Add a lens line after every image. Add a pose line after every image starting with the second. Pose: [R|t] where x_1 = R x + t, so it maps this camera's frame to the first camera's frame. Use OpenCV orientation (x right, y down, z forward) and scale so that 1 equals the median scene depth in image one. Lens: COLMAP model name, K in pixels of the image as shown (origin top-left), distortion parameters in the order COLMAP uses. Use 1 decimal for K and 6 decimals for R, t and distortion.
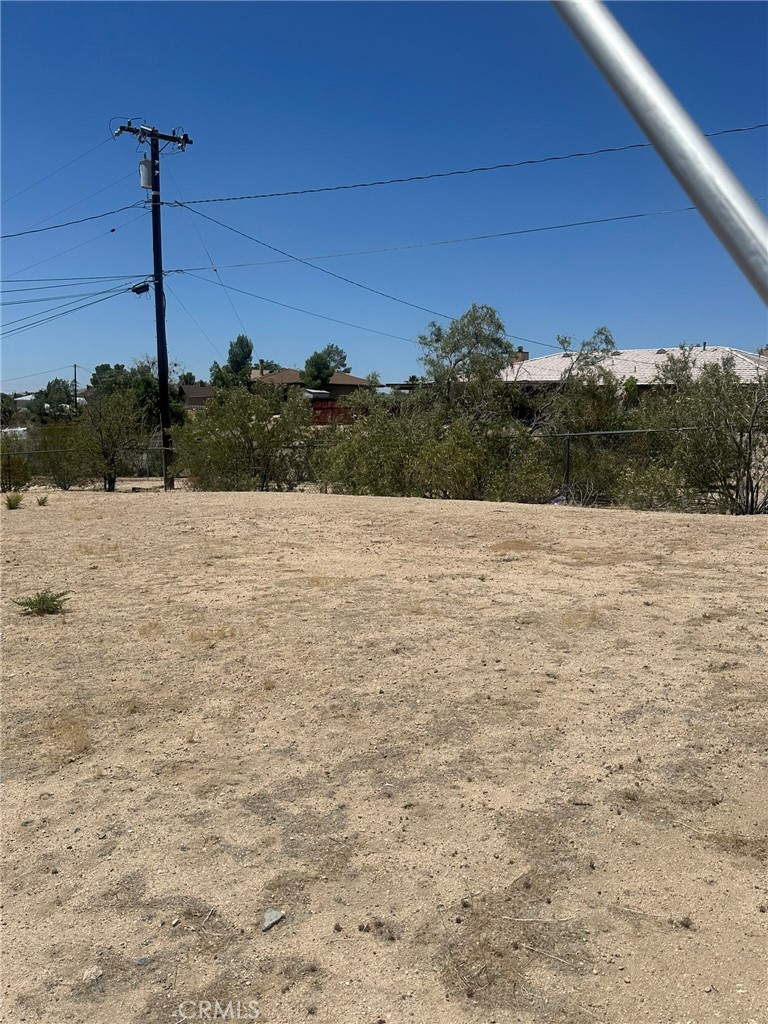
lens RADIAL K [[929.6, 0, 381.4], [0, 929.6, 507.6], [0, 0, 1]] dist [0.200837, -0.402428]
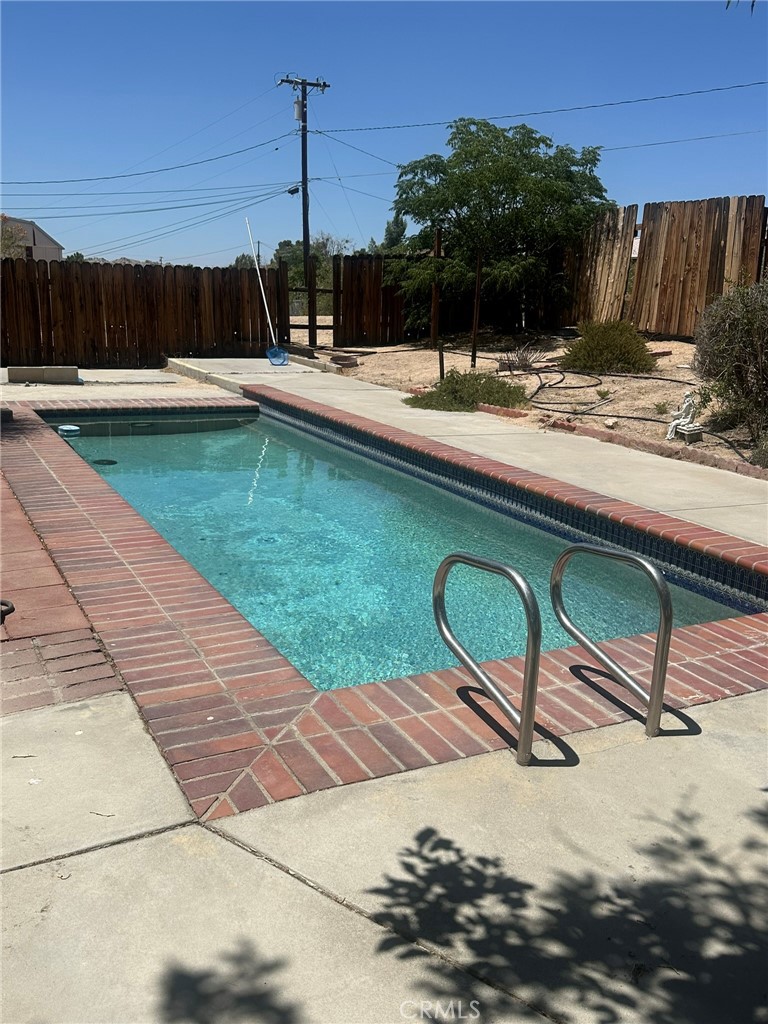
lens RADIAL K [[929.6, 0, 381.4], [0, 929.6, 507.6], [0, 0, 1]] dist [0.200837, -0.402428]
pose [[0.982173, 0.055778, -0.179513, 0.176047], [-0.032844, 0.991193, 0.128285, 0.065003], [0.185088, -0.120102, 0.975355, -0.481660]]
